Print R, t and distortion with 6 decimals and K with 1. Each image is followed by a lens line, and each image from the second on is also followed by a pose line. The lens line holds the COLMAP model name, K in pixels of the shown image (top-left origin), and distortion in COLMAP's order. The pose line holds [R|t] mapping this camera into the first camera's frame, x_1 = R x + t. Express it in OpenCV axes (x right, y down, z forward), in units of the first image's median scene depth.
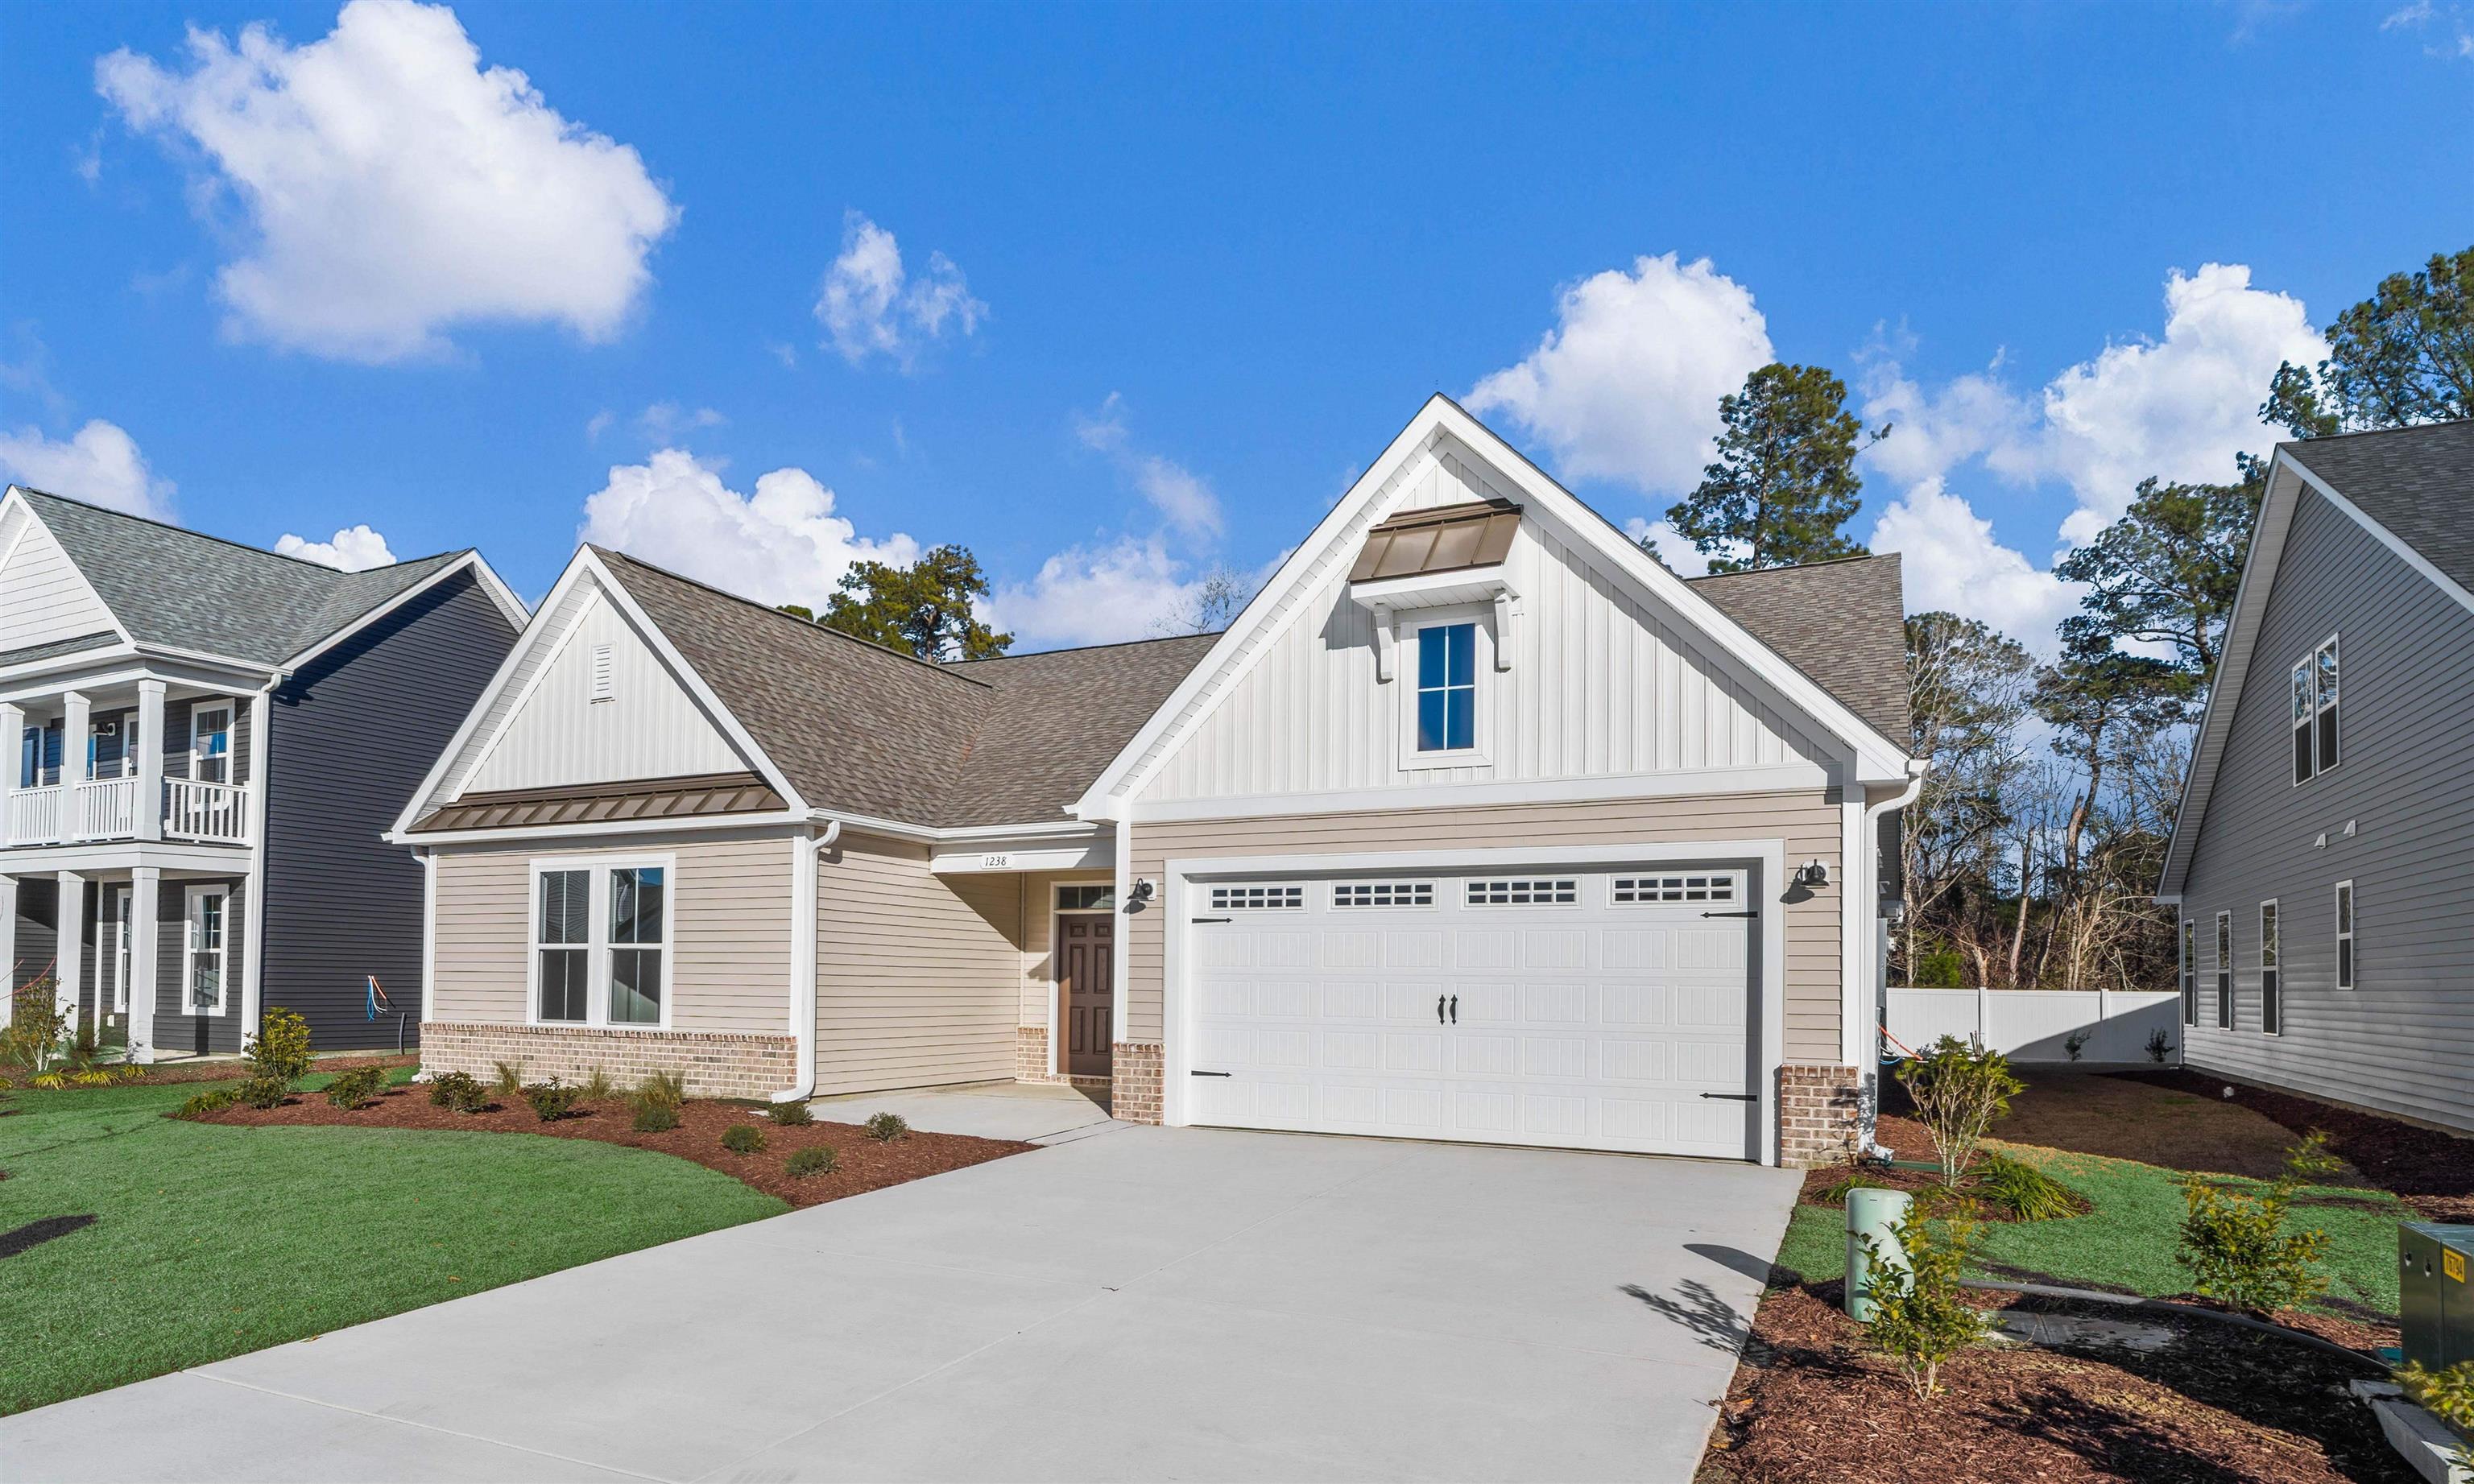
lens RADIAL K [[1256.1, 0, 1233.4], [0, 1256.1, 969.7], [0, 0, 1]] dist [-0.000064, 0.000086]
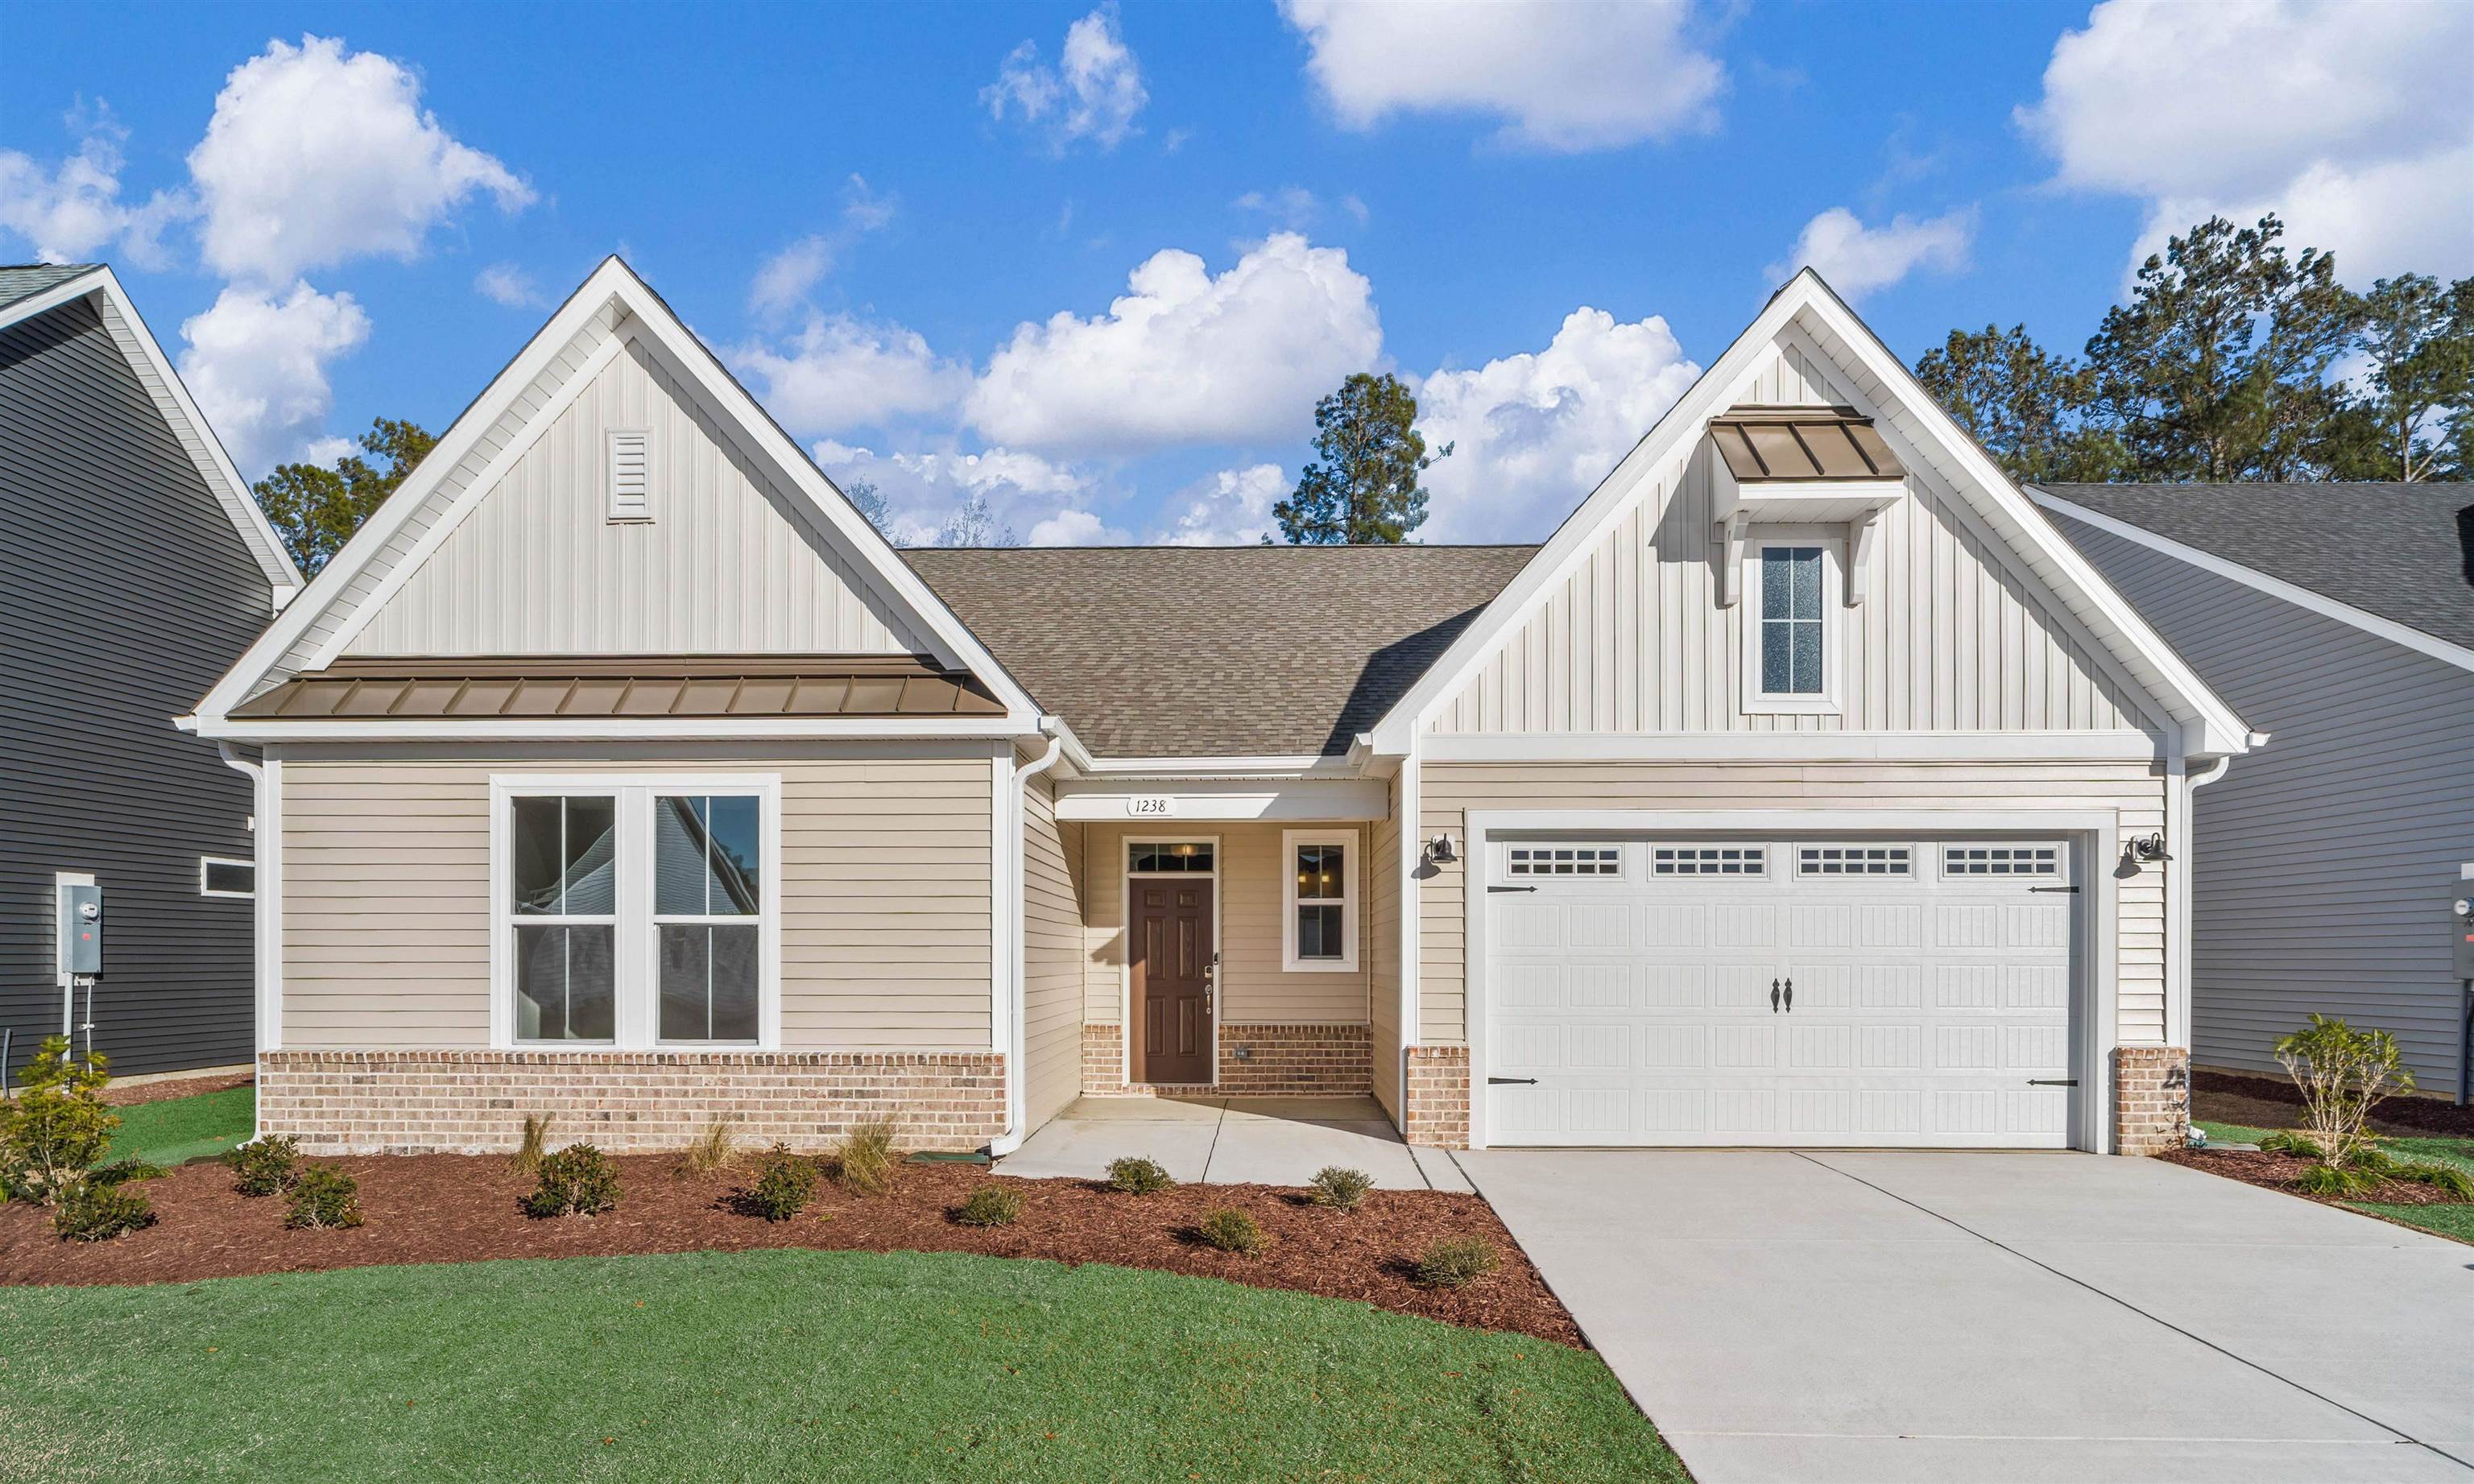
lens RADIAL K [[1256.1, 0, 1233.4], [0, 1256.1, 969.7], [0, 0, 1]] dist [-0.000064, 0.000086]
pose [[0.928134, -0.012658, 0.372030, -0.481759], [0.003894, 0.999697, 0.024299, -0.008146], [-0.372225, -0.021104, 0.927903, 0.325910]]
